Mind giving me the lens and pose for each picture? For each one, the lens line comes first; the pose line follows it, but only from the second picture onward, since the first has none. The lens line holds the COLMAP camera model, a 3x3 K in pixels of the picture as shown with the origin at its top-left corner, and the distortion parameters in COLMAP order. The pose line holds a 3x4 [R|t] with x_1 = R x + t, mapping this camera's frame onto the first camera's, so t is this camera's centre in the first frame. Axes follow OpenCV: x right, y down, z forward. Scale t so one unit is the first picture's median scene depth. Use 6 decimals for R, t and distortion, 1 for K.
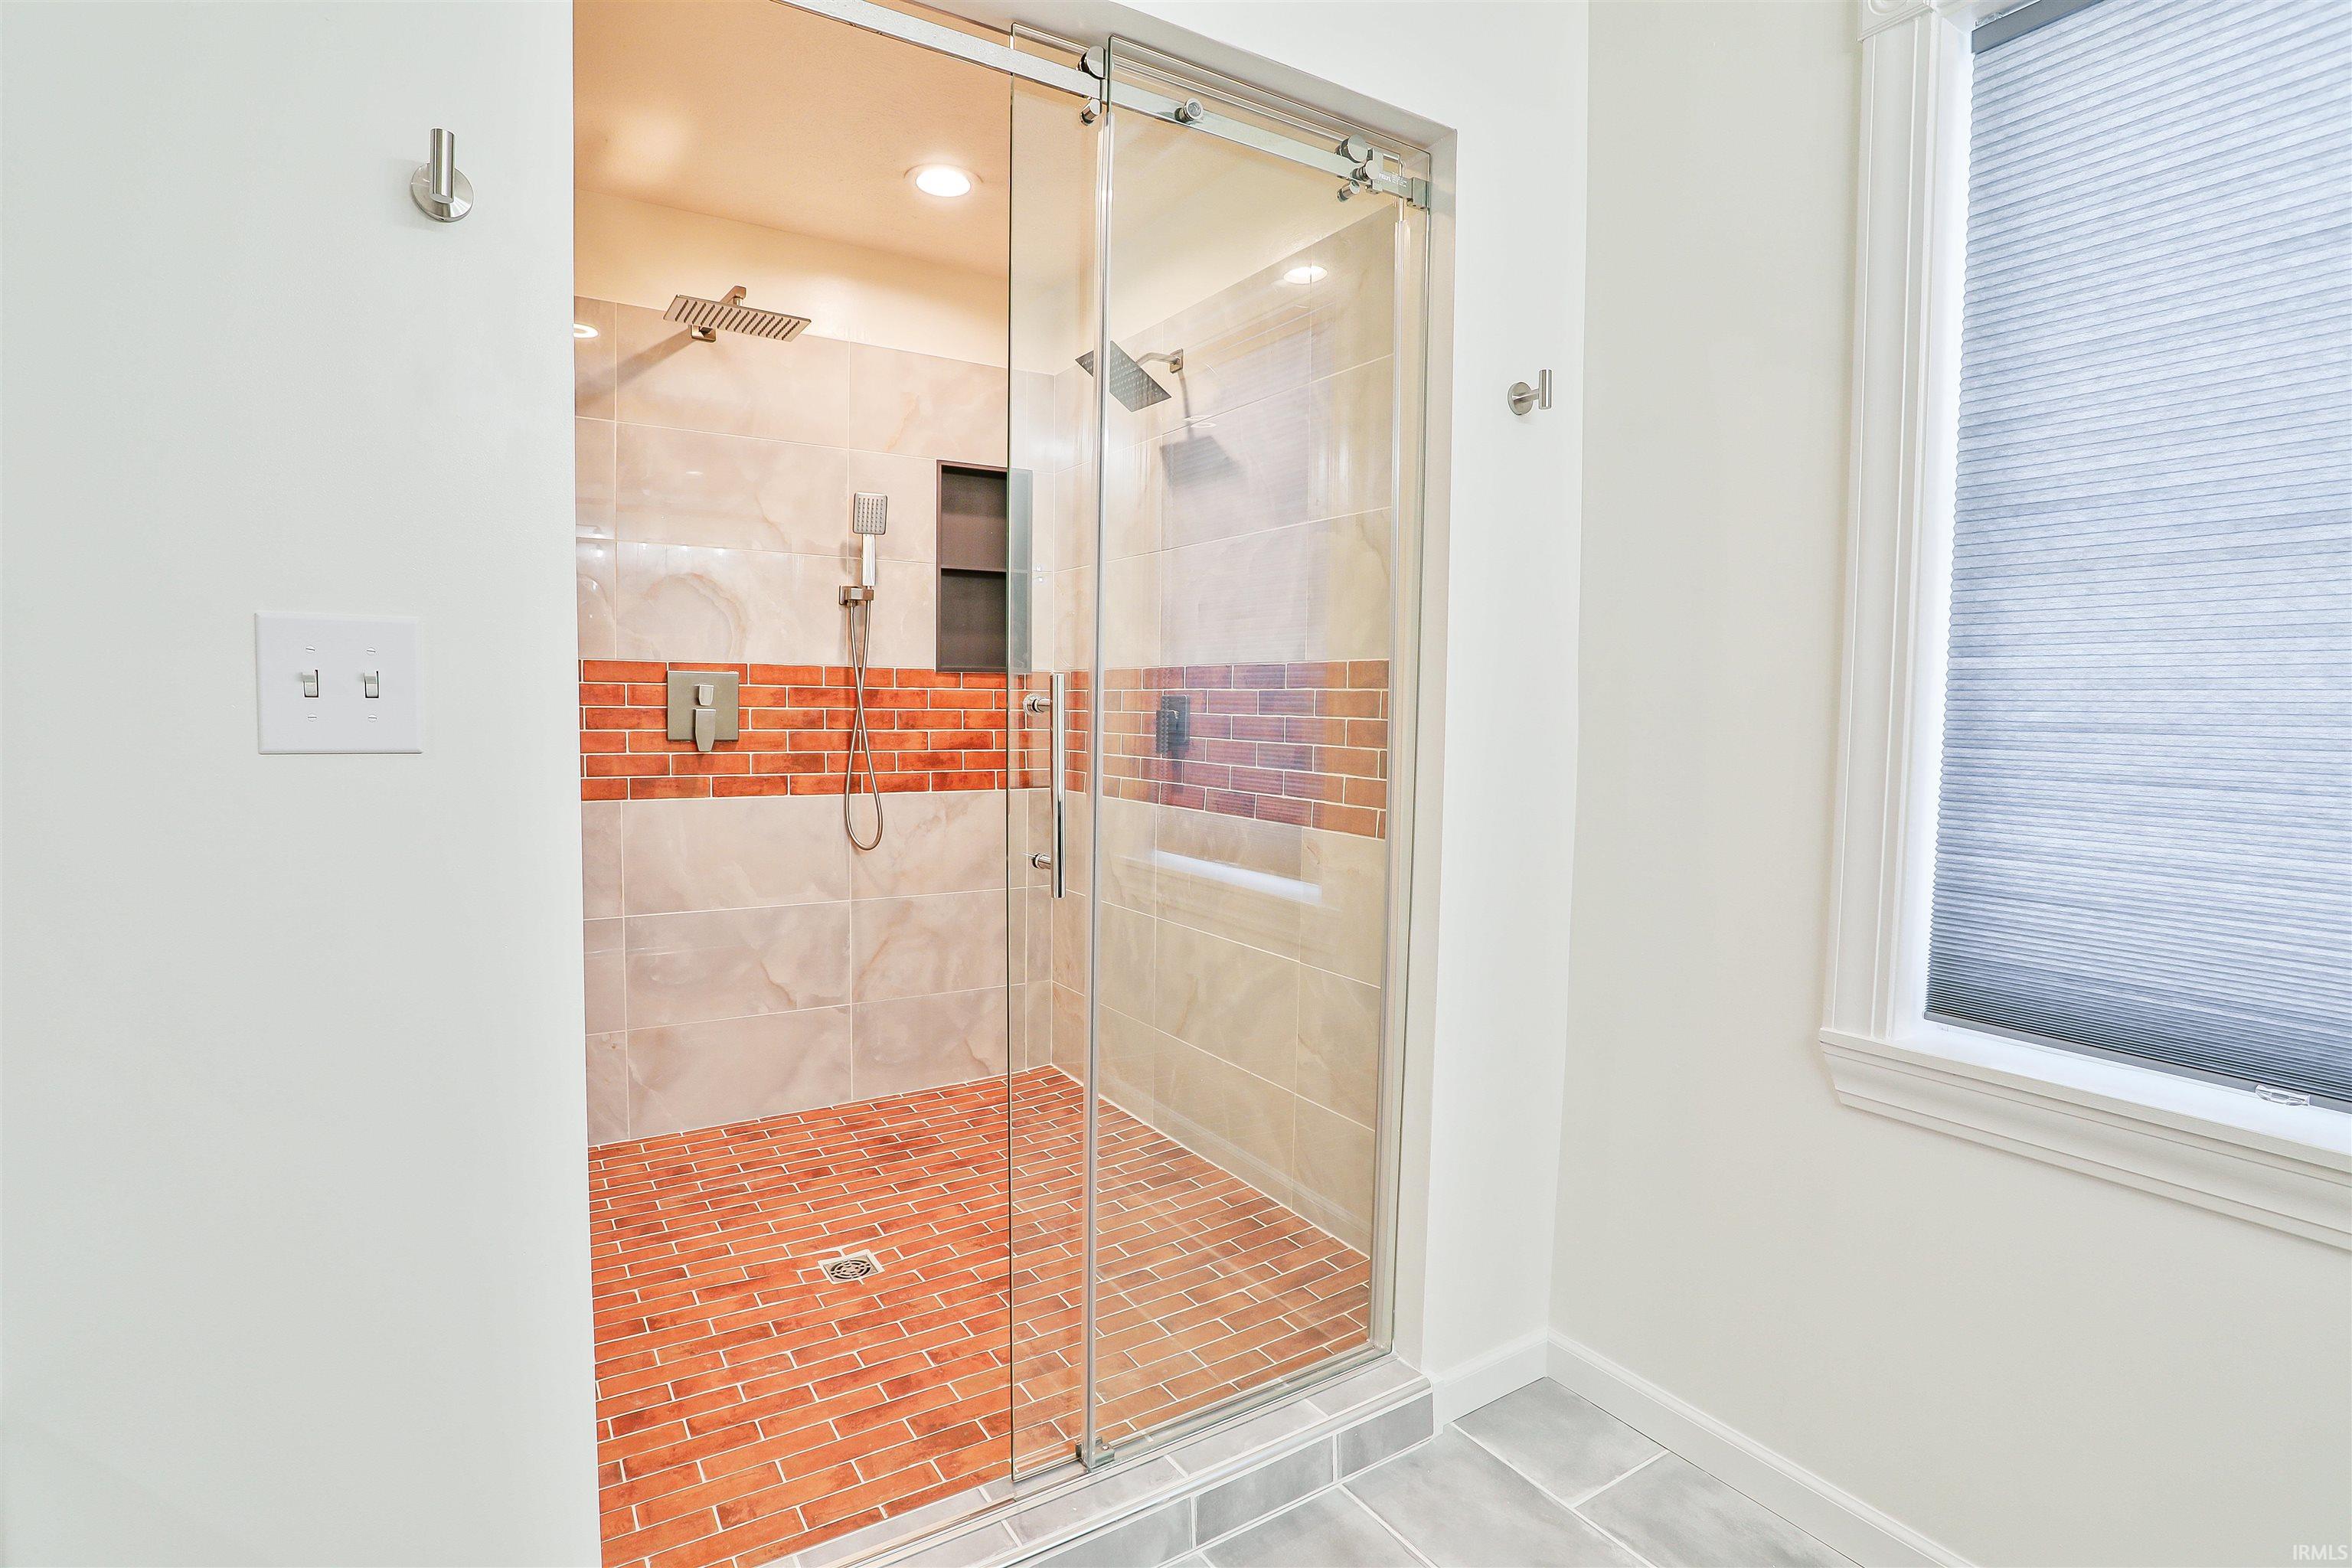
lens RADIAL K [[1156.5, 0, 1152.5], [0, 1156.5, 776.9], [0, 0, 1]] dist [-0.049383, 0.012840]
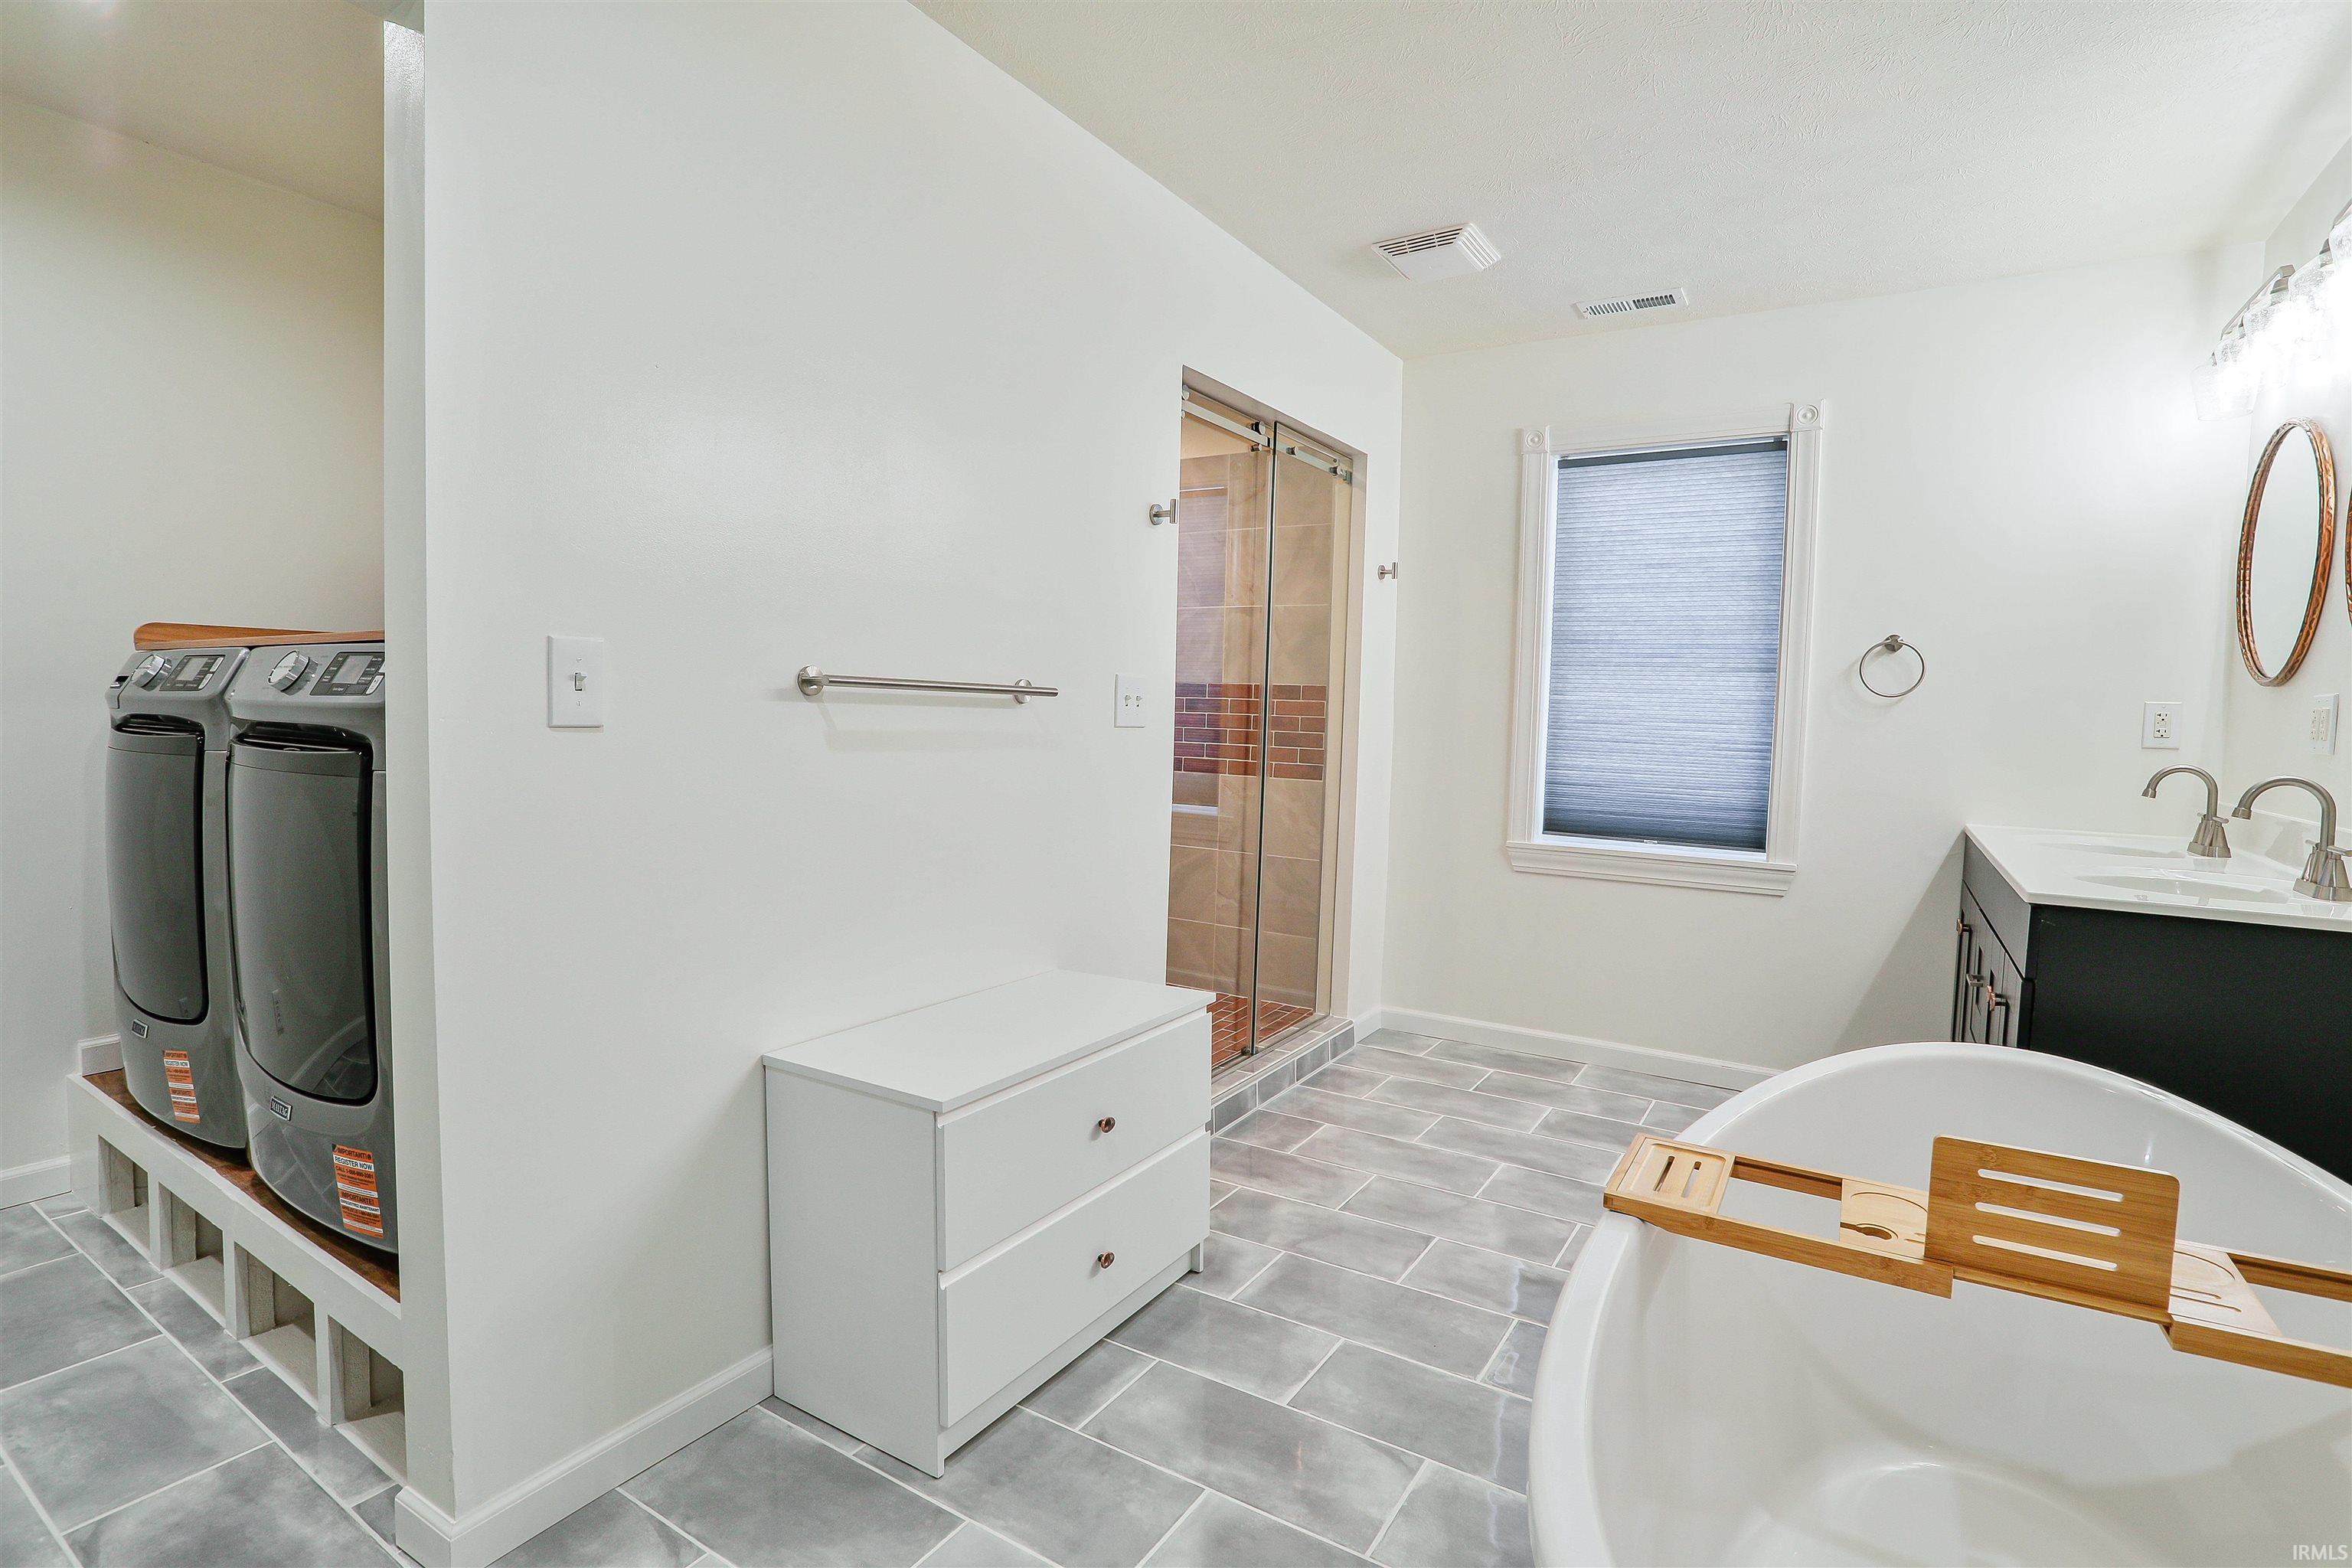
lens RADIAL K [[1156.5, 0, 1183.7], [0, 1156.5, 768.4], [0, 0, 1]] dist [-0.049383, 0.012840]
pose [[0.890990, -0.010181, 0.453908, -1.270324], [0.010319, 0.999944, 0.002173, 0.050674], [-0.453905, 0.002748, 0.891046, -0.998088]]
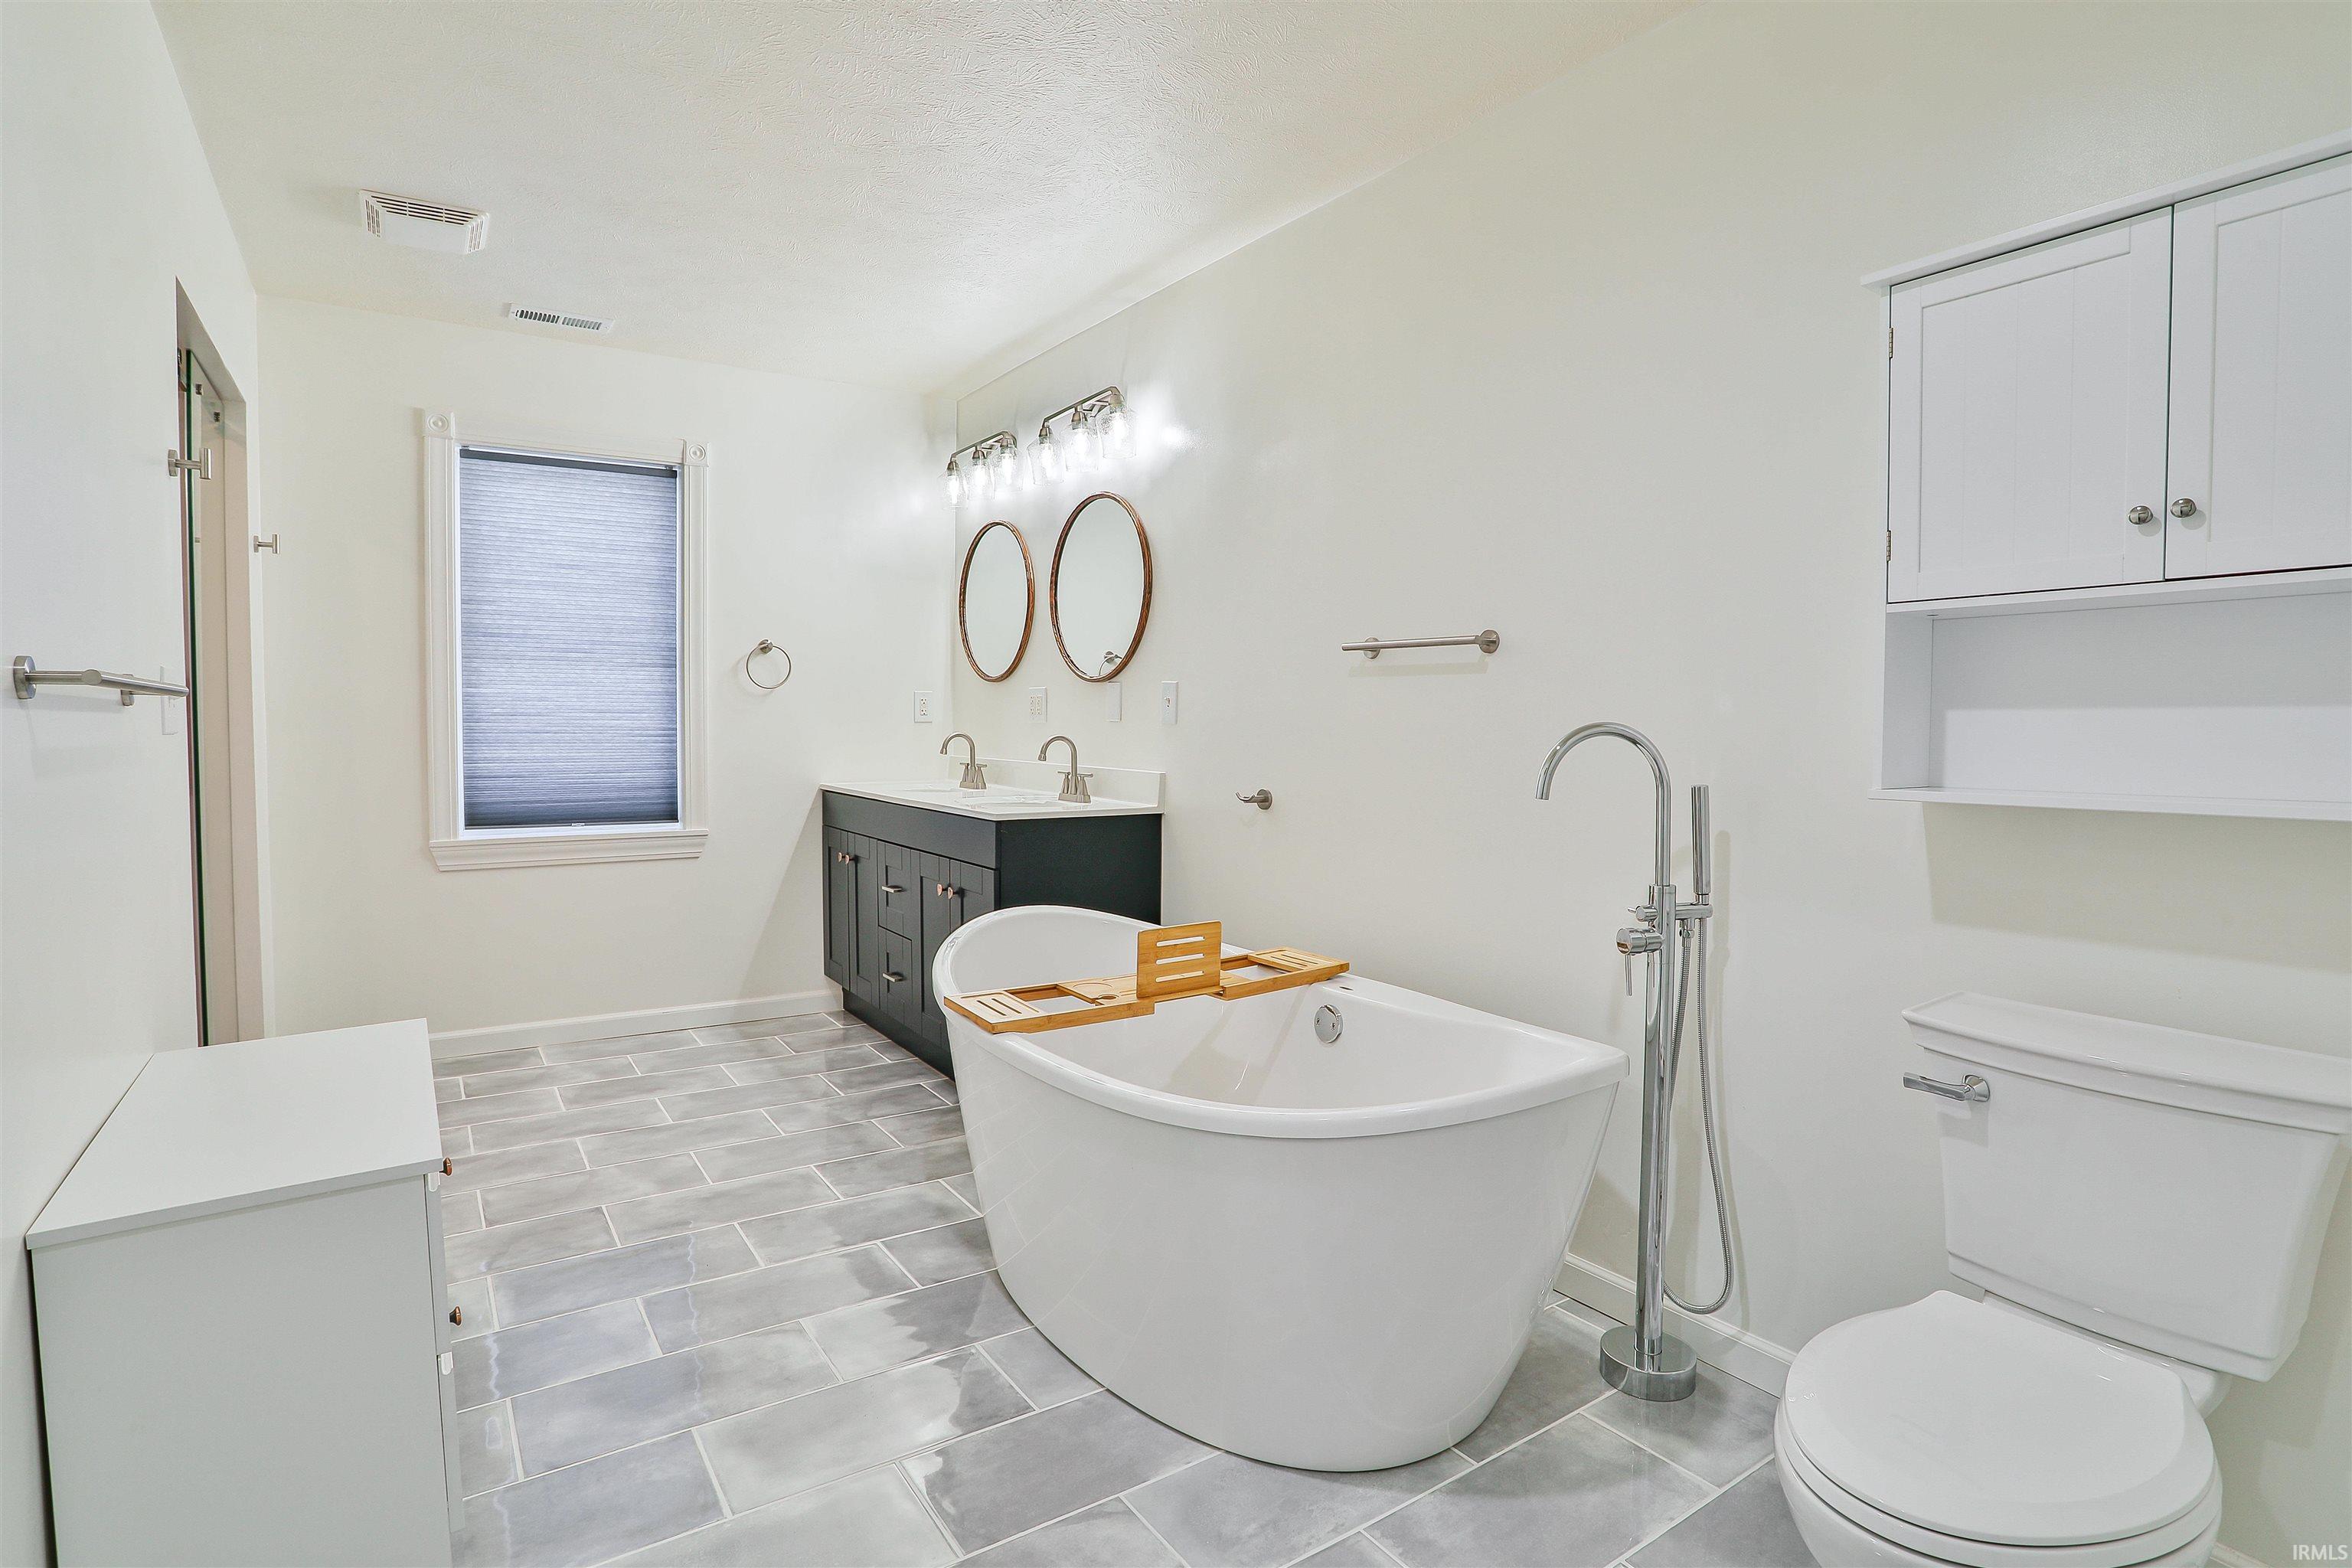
lens RADIAL K [[1156.5, 0, 1166.9], [0, 1156.5, 765.5], [0, 0, 1]] dist [-0.049383, 0.012840]
pose [[-0.046717, -0.050756, 0.997618, -1.965590], [0.056371, 0.996983, 0.053364, 0.023177], [-0.997316, 0.058730, -0.043715, -0.479100]]
